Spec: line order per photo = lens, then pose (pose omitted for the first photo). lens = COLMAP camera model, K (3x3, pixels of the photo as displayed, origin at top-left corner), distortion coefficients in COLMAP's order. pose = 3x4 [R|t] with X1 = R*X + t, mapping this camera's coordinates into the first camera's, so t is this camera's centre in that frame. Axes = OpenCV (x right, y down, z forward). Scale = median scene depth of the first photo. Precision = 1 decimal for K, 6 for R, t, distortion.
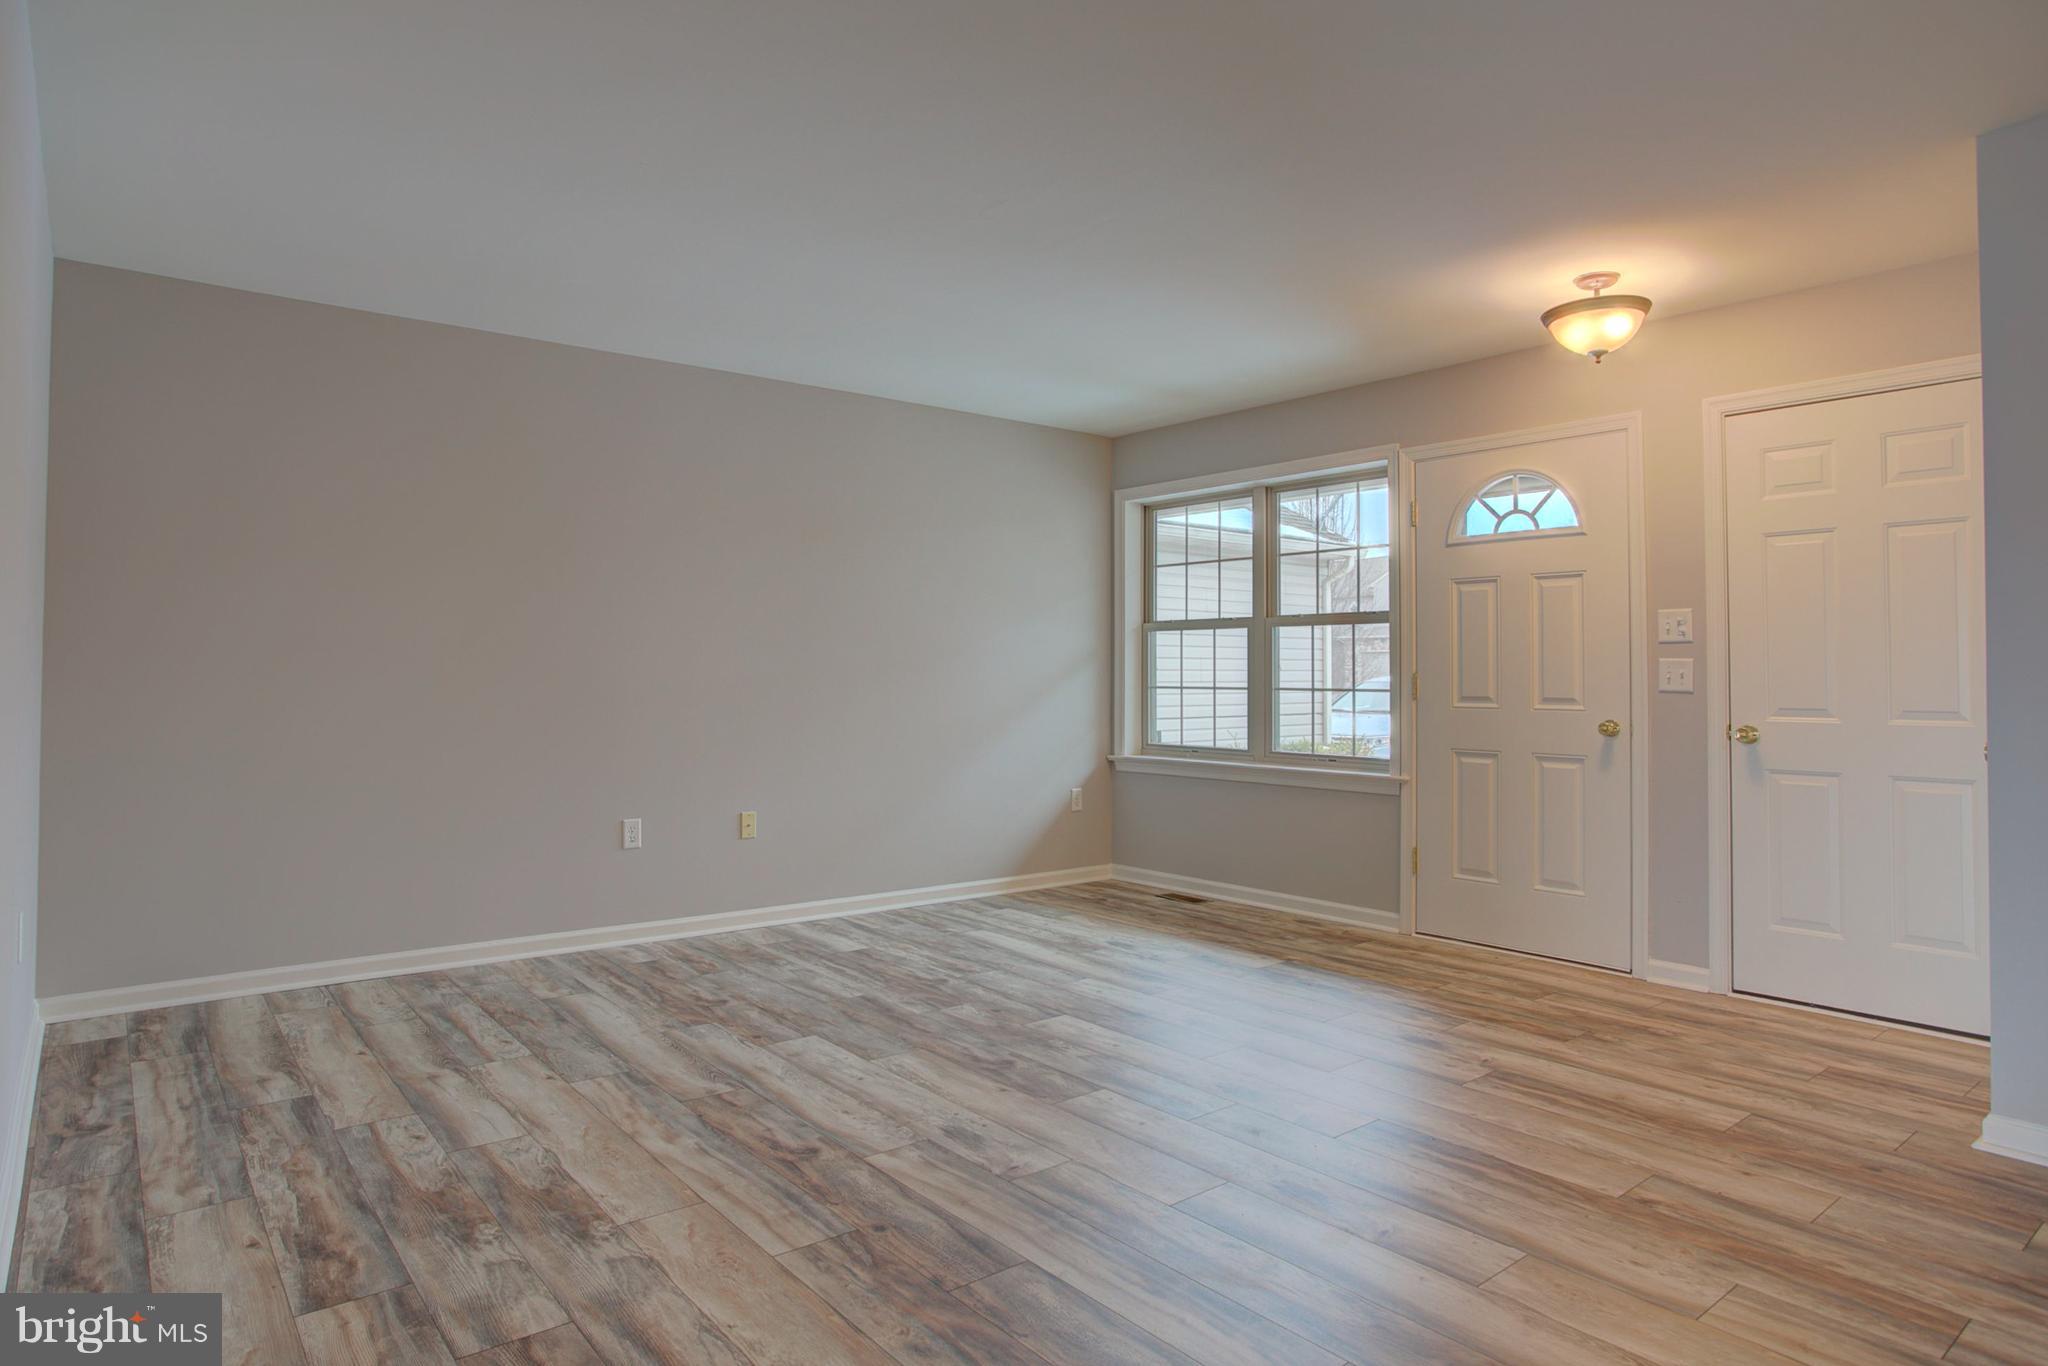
lens RADIAL K [[1200.8, 0, 1092.7], [0, 1200.8, 648.9], [0, 0, 1]] dist [-0.018248, 0.002542]
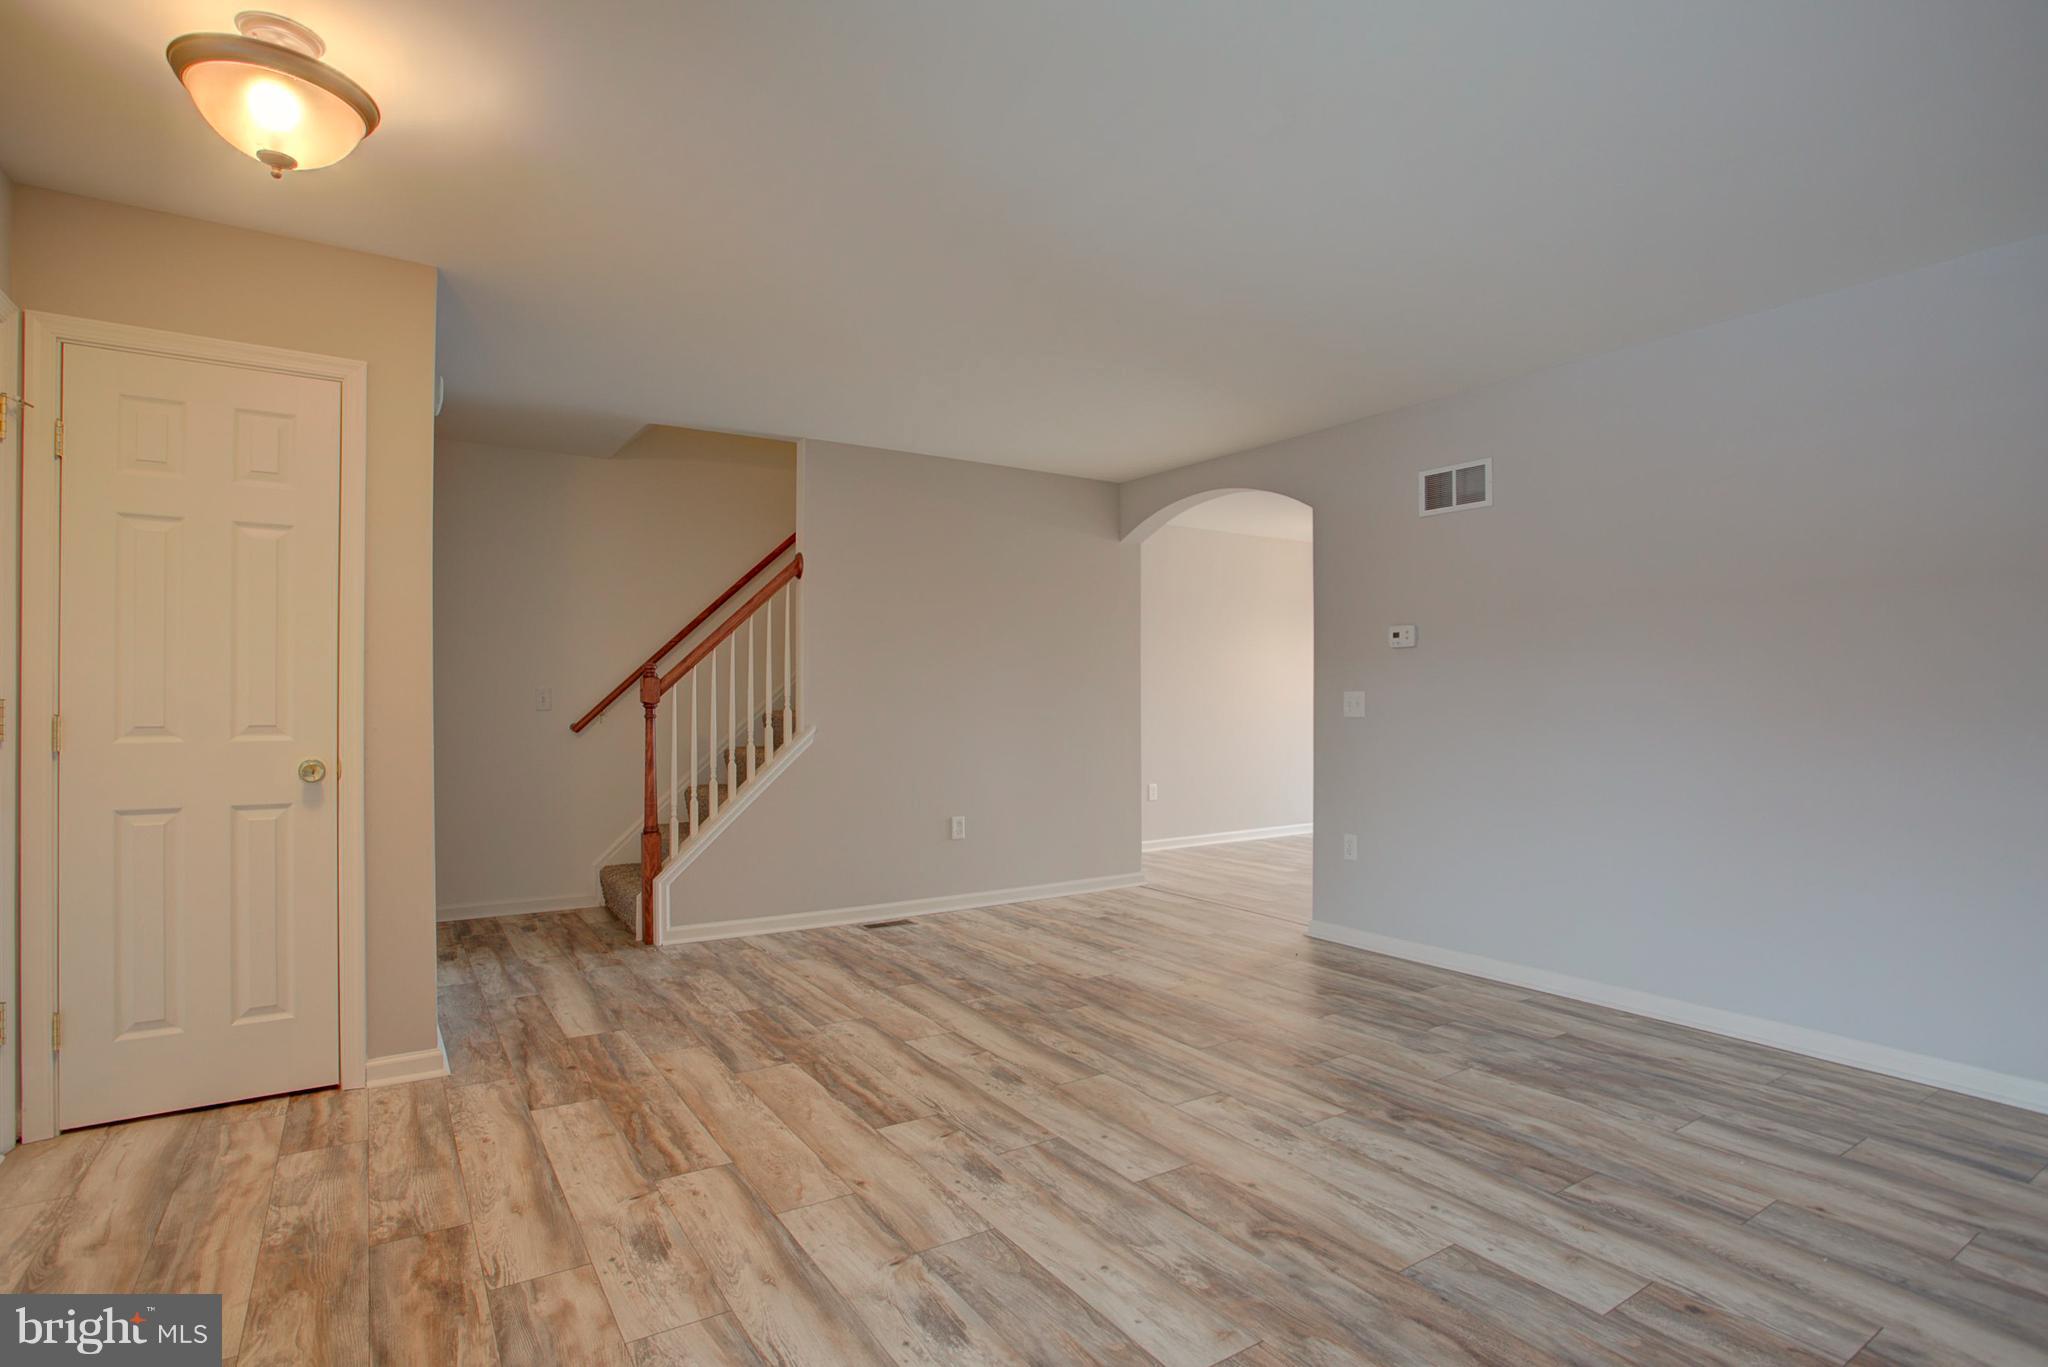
lens RADIAL K [[1037.8, 0, 1044.5], [0, 1037.8, 683.1], [0, 0, 1]] dist [-0.063936, 0.027187]
pose [[-0.990119, -0.004024, 0.140170, -0.028259], [-0.009461, 0.999227, -0.038145, 0.034009], [-0.139908, -0.039094, -0.989392, 1.742465]]
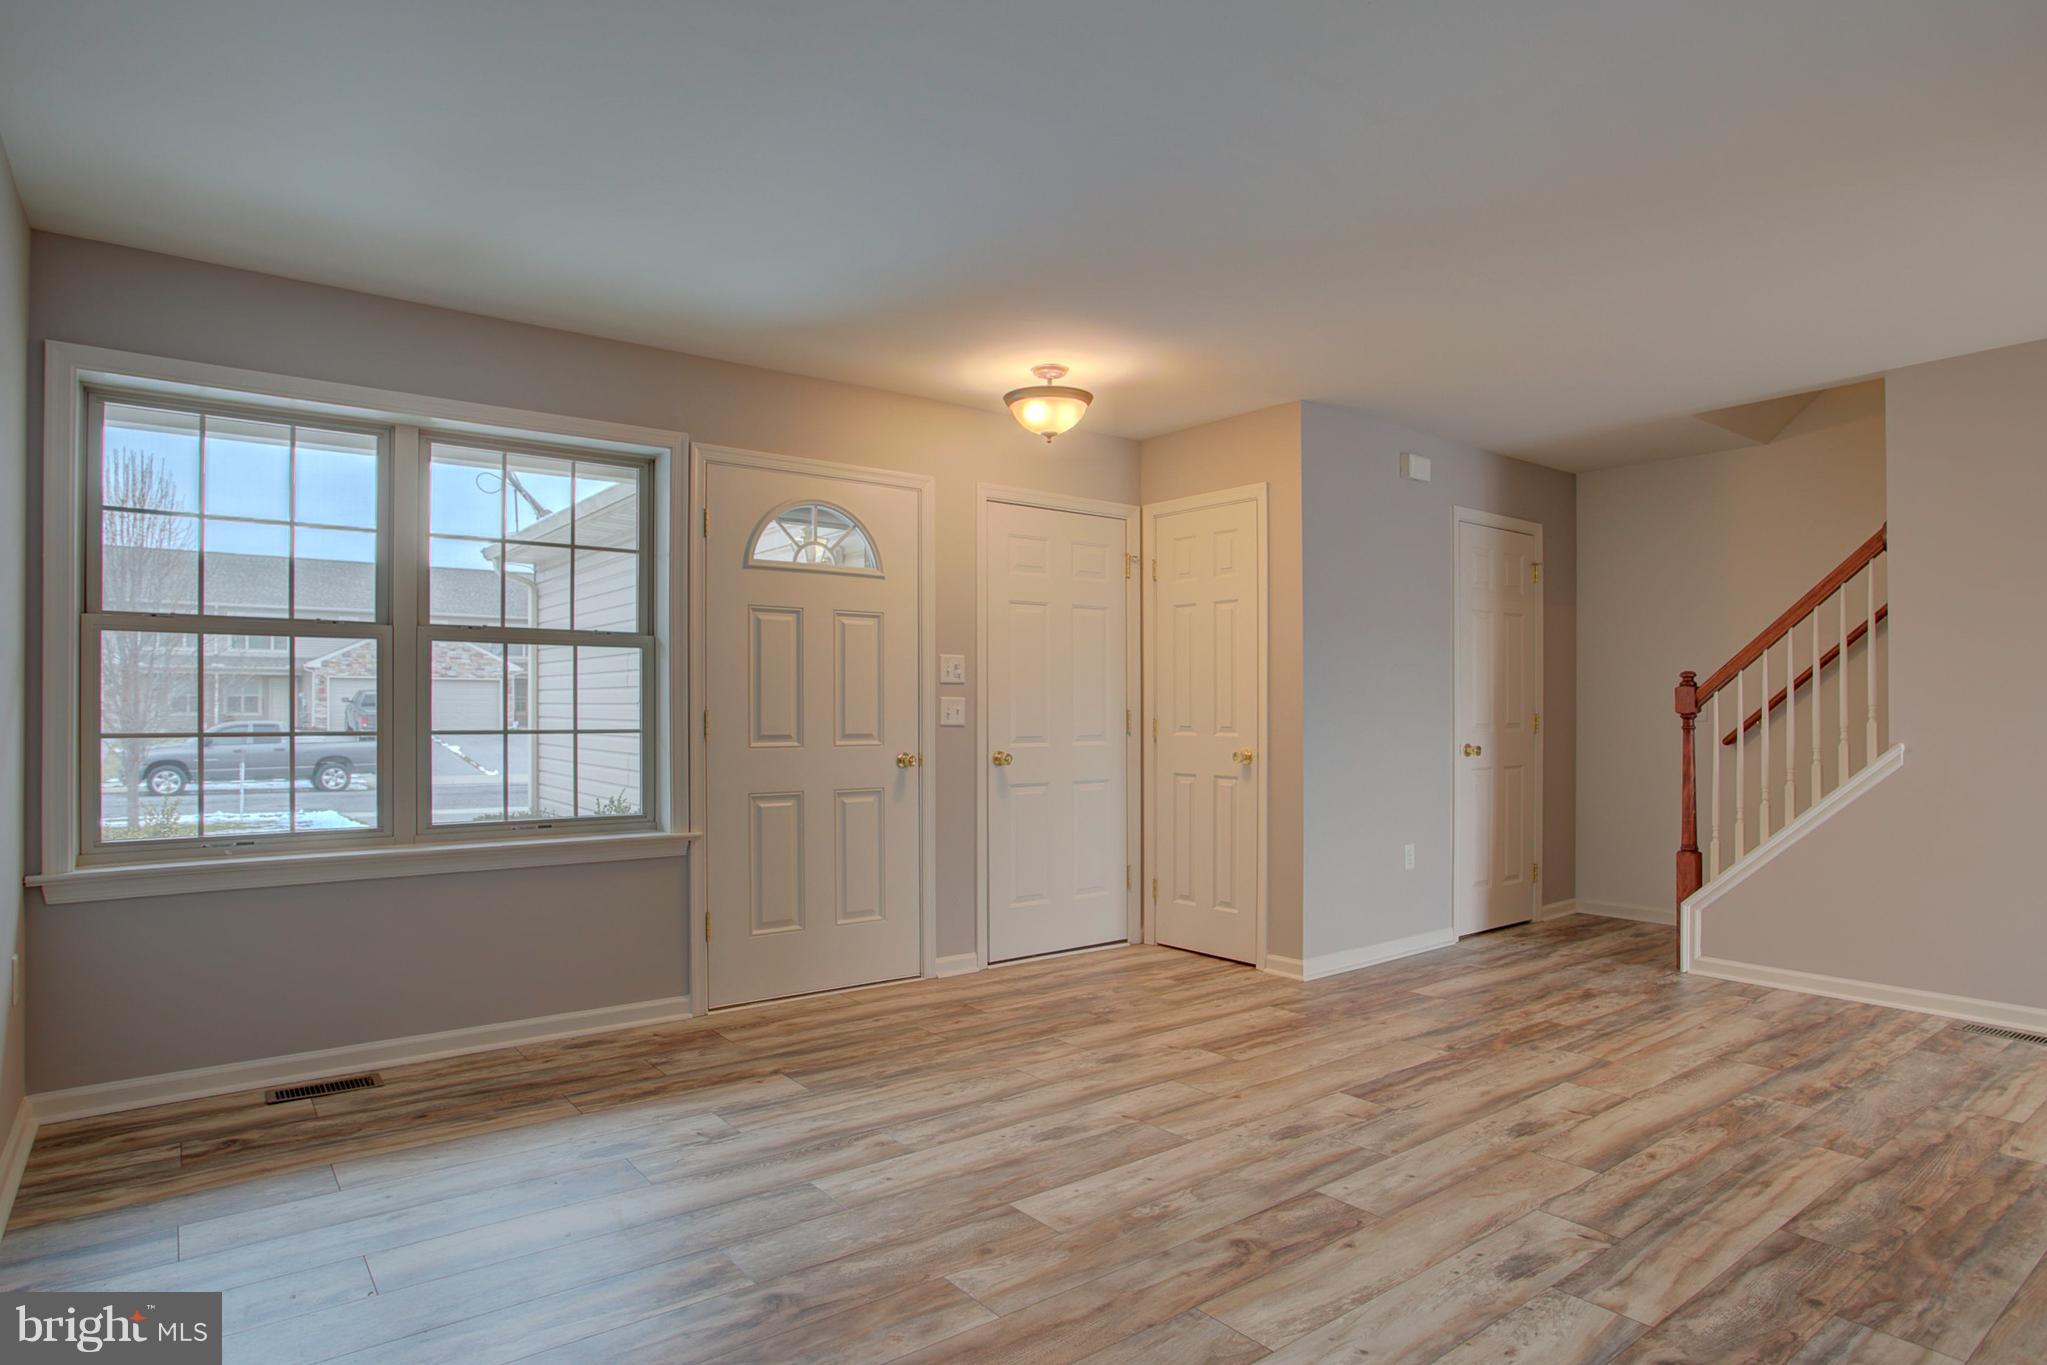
lens RADIAL K [[1097.3, 0, 998.3], [0, 1097.3, 704.1], [0, 0, 1]] dist [-0.068124, 0.032361]
pose [[0.081822, 0.005941, 0.996629, -0.778528], [-0.020476, 0.999781, -0.004279, 0.024722], [-0.996437, -0.020057, 0.081926, 1.160807]]
